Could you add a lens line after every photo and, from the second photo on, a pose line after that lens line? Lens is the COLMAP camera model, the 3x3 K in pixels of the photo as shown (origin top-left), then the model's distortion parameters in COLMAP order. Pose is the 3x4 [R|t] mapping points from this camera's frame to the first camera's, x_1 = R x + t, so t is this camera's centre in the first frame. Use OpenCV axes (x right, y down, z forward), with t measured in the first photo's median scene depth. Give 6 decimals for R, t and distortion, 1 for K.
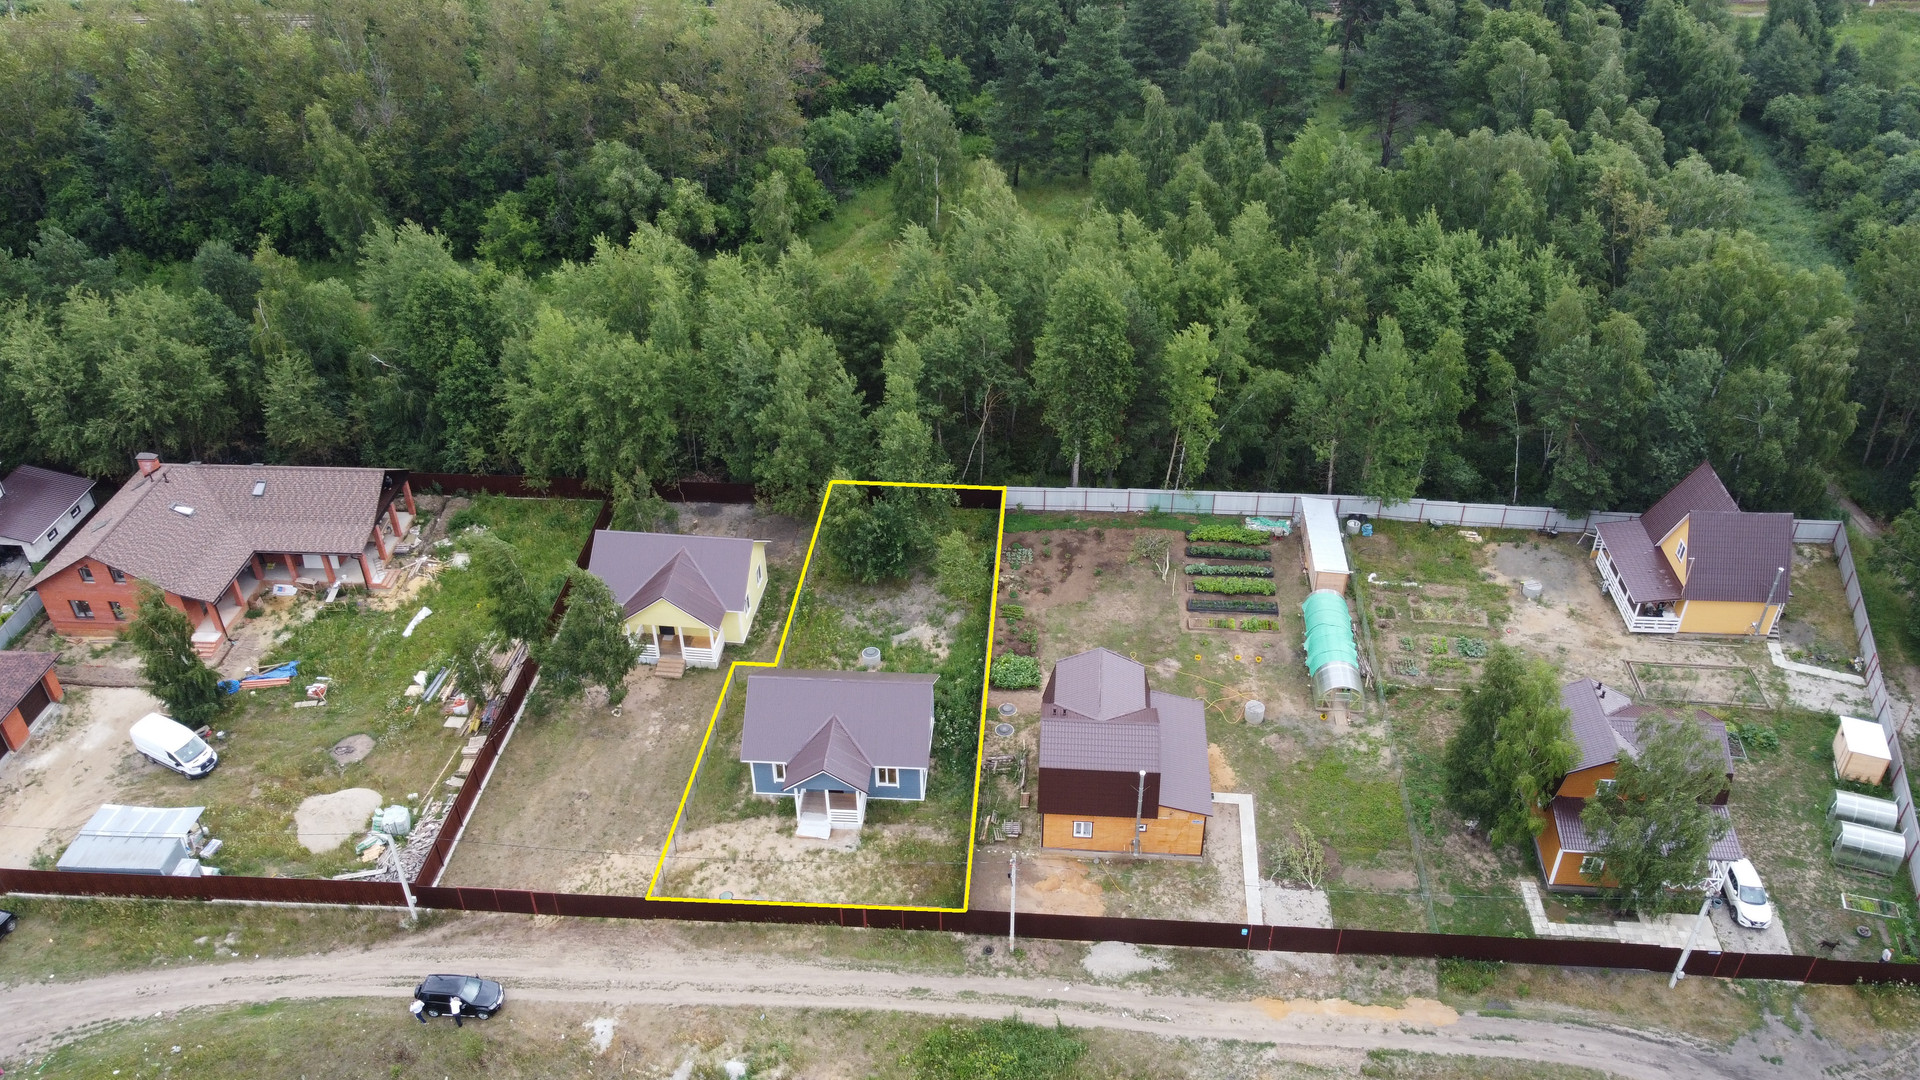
lens RADIAL K [[1460.4, 0, 963.5], [0, 1460.4, 527.5], [0, 0, 1]] dist [-0.015161, 0.004120]
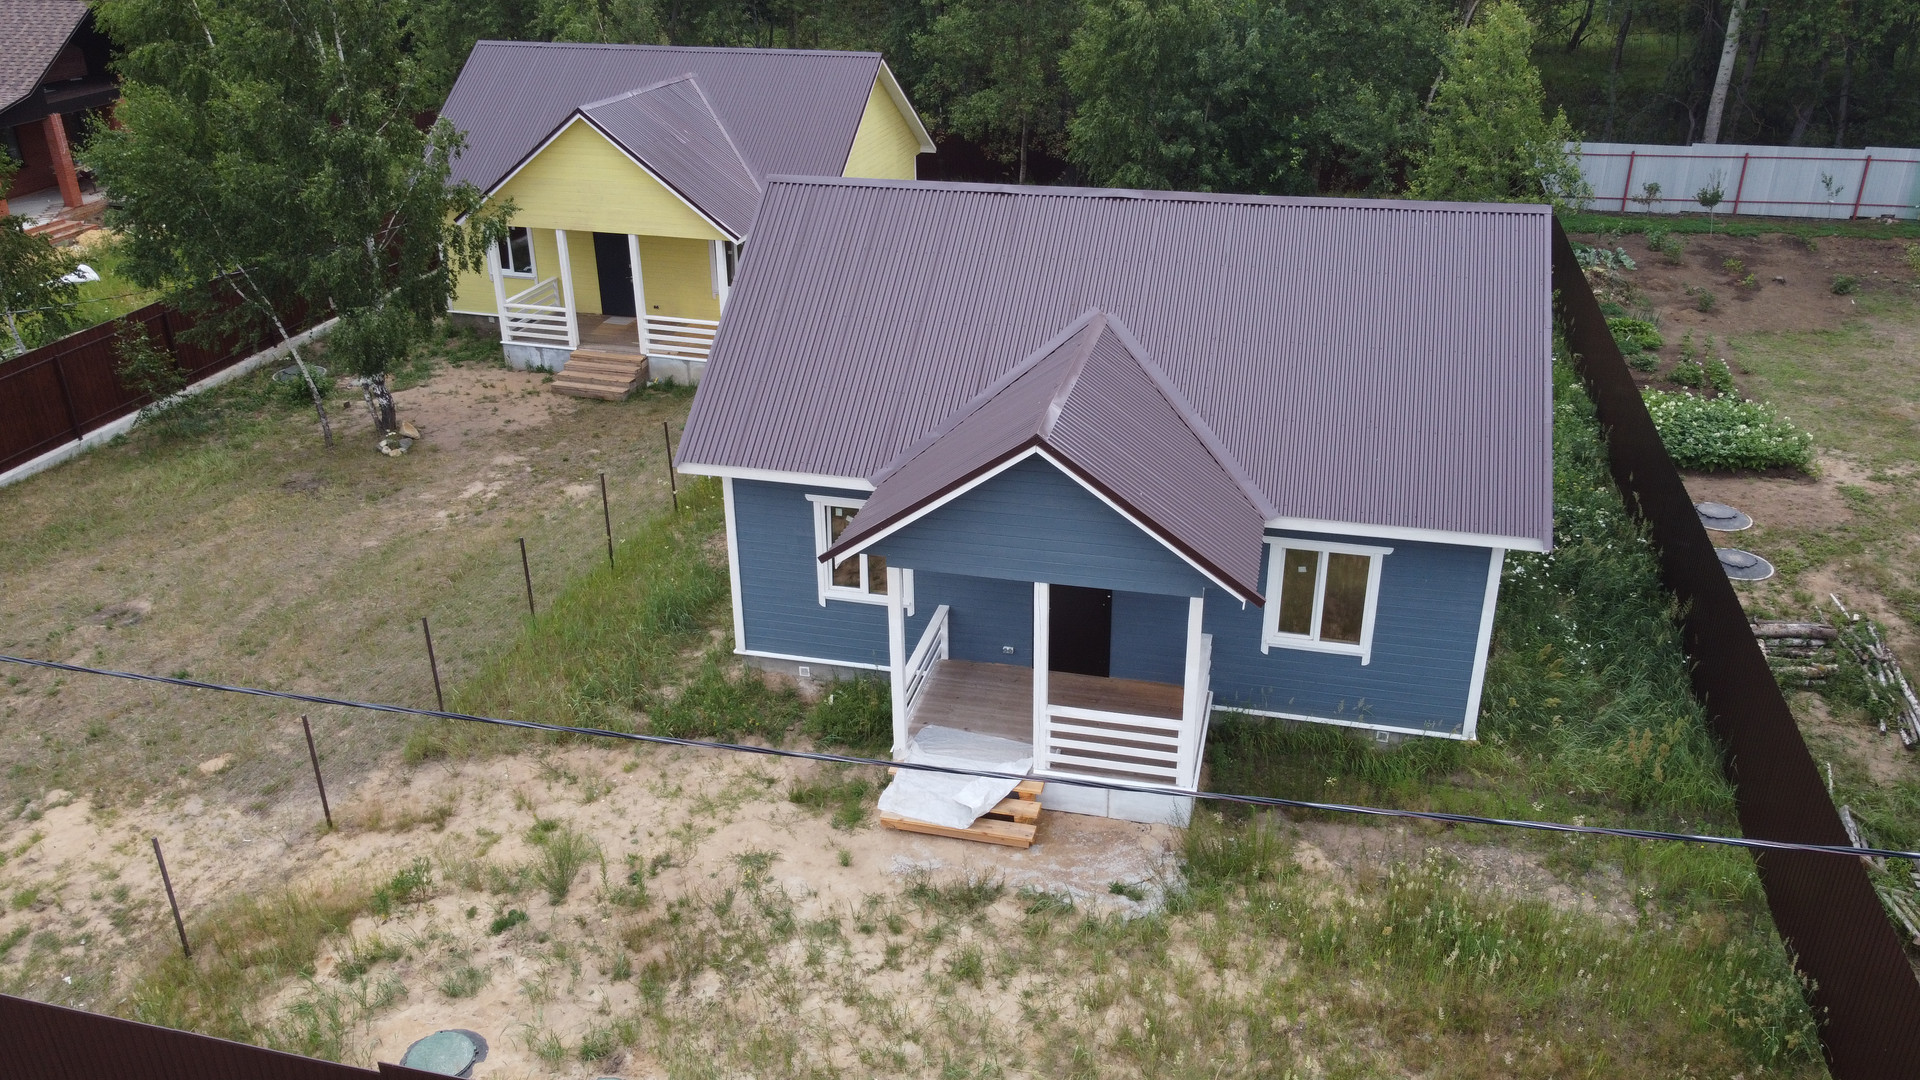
lens RADIAL K [[1460.4, 0, 959.8], [0, 1460.4, 542.7], [0, 0, 1]] dist [-0.015161, 0.004120]
pose [[0.985250, 0.073716, -0.154430, -0.066743], [-0.096507, 0.984608, -0.145714, 0.183434], [0.141311, 0.158469, 0.977200, 0.718112]]
